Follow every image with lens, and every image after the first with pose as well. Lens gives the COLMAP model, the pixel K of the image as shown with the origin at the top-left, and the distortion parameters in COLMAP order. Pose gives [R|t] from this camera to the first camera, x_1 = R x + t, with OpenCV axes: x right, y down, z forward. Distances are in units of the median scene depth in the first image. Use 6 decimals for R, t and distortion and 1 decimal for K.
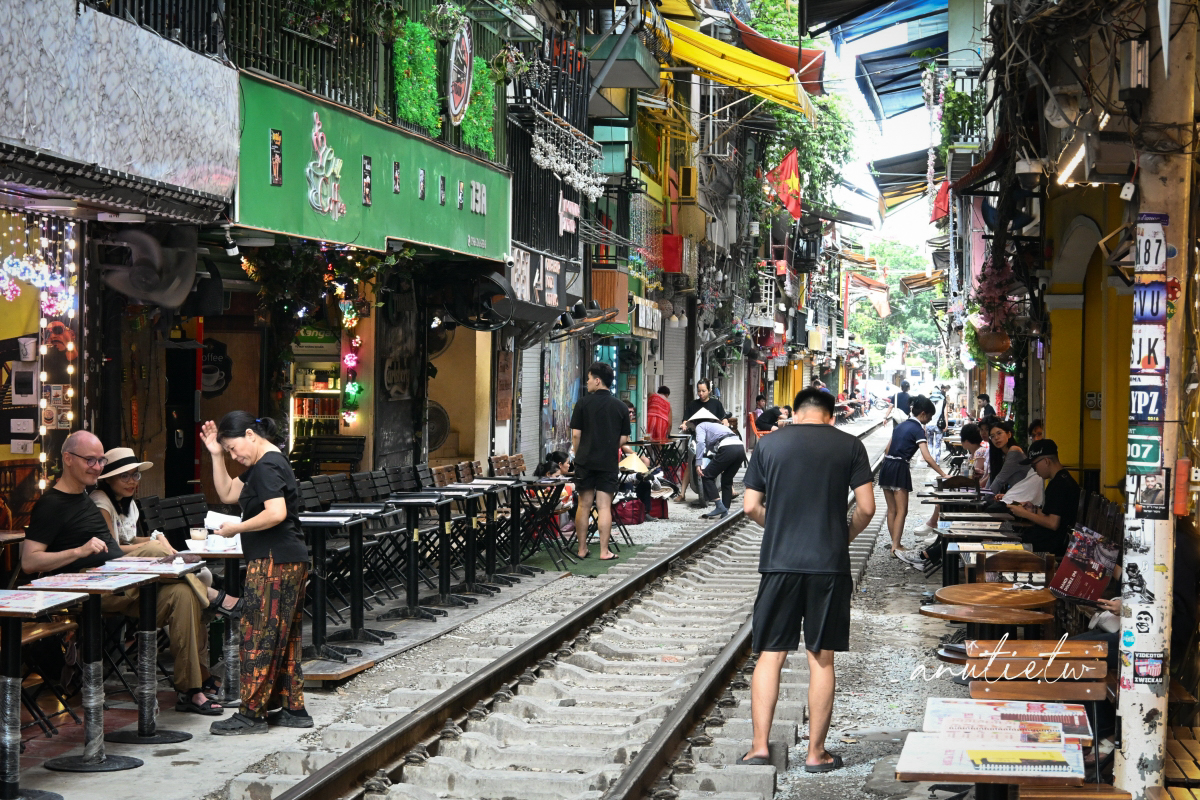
lens RADIAL K [[2493.9, 0, 596.4], [0, 2493.9, 403.9], [0, 0, 1]] dist [-0.023998, 0.196109]
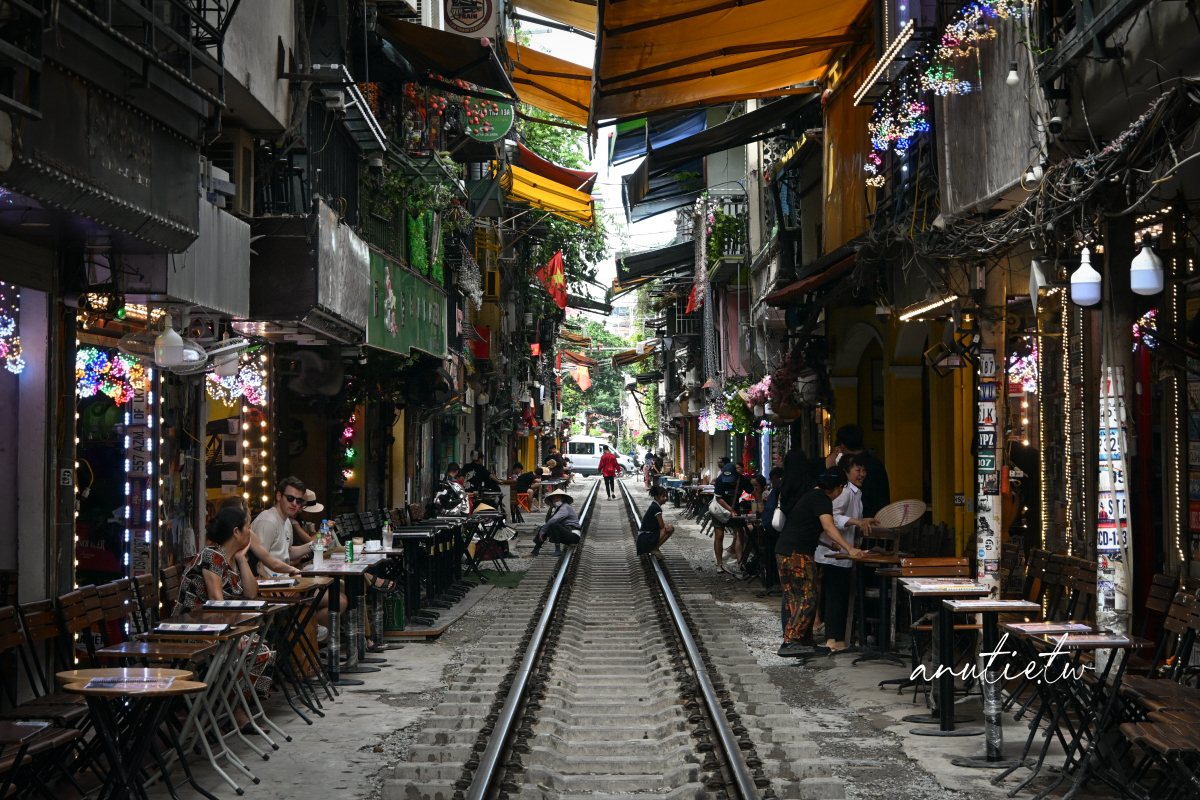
lens RADIAL K [[2461.3, 0, 600.0], [0, 2461.3, 400.0], [0, 0, 1]] dist [-0.001269, -0.185334]
pose [[0.991129, -0.015384, 0.132010, -0.139555], [0.019480, 0.999366, -0.029793, 0.008068], [-0.131468, 0.032100, 0.990801, -0.374748]]
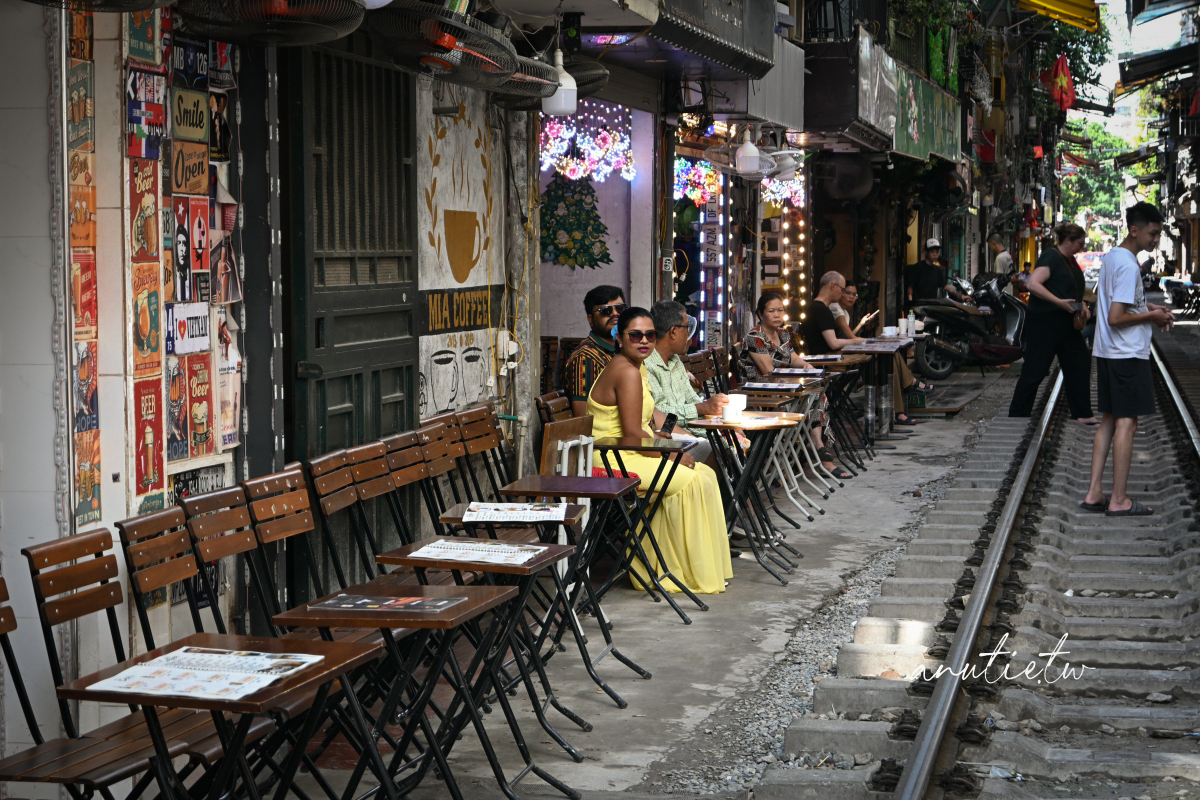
lens RADIAL K [[2461.3, 0, 600.0], [0, 2461.3, 400.0], [0, 0, 1]] dist [-0.001269, -0.185334]
pose [[0.997541, -0.014686, -0.068528, -0.160267], [0.017884, 0.998768, 0.046296, 0.012622], [0.067763, -0.047408, 0.996574, -0.503873]]
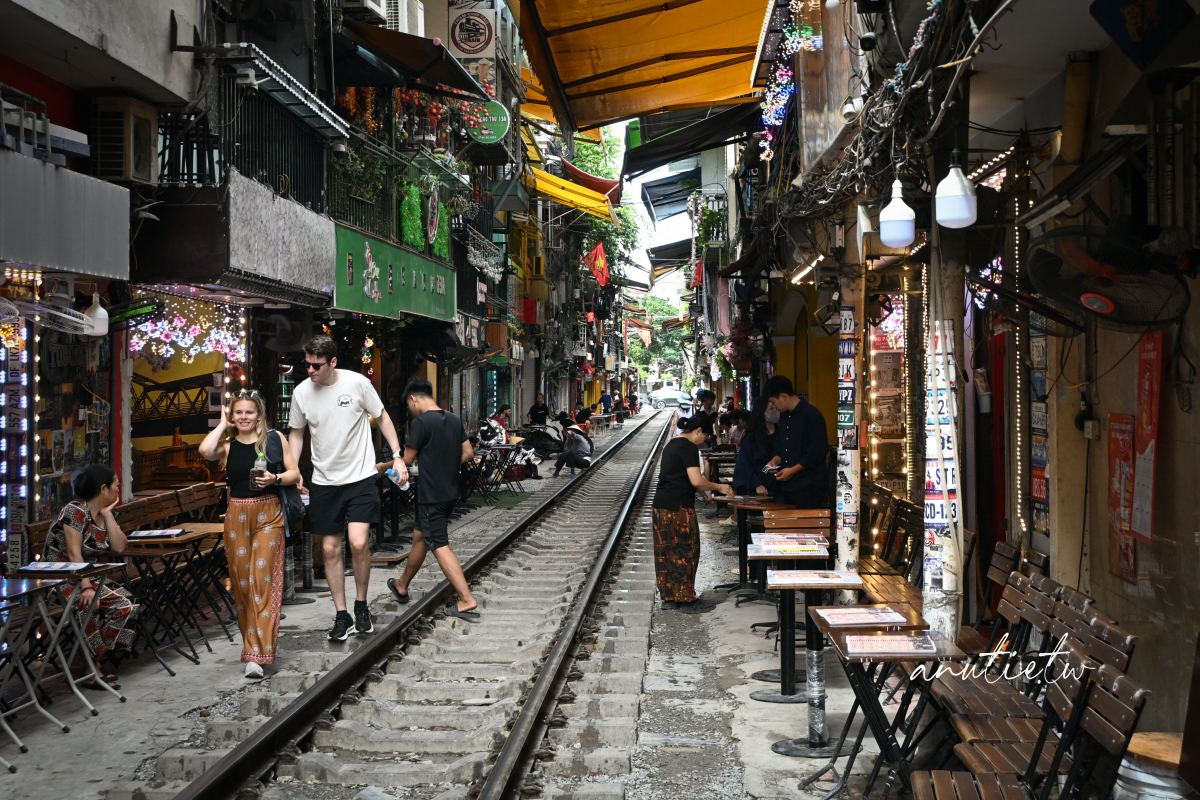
lens RADIAL K [[1712.0, 0, 595.4], [0, 1712.0, 403.4], [0, 0, 1]] dist [0.004136, -0.015558]
pose [[0.996097, -0.020534, 0.085839, -0.044401], [0.020769, 0.999783, -0.001841, 0.001808], [-0.085783, 0.003616, 0.996307, -0.164188]]
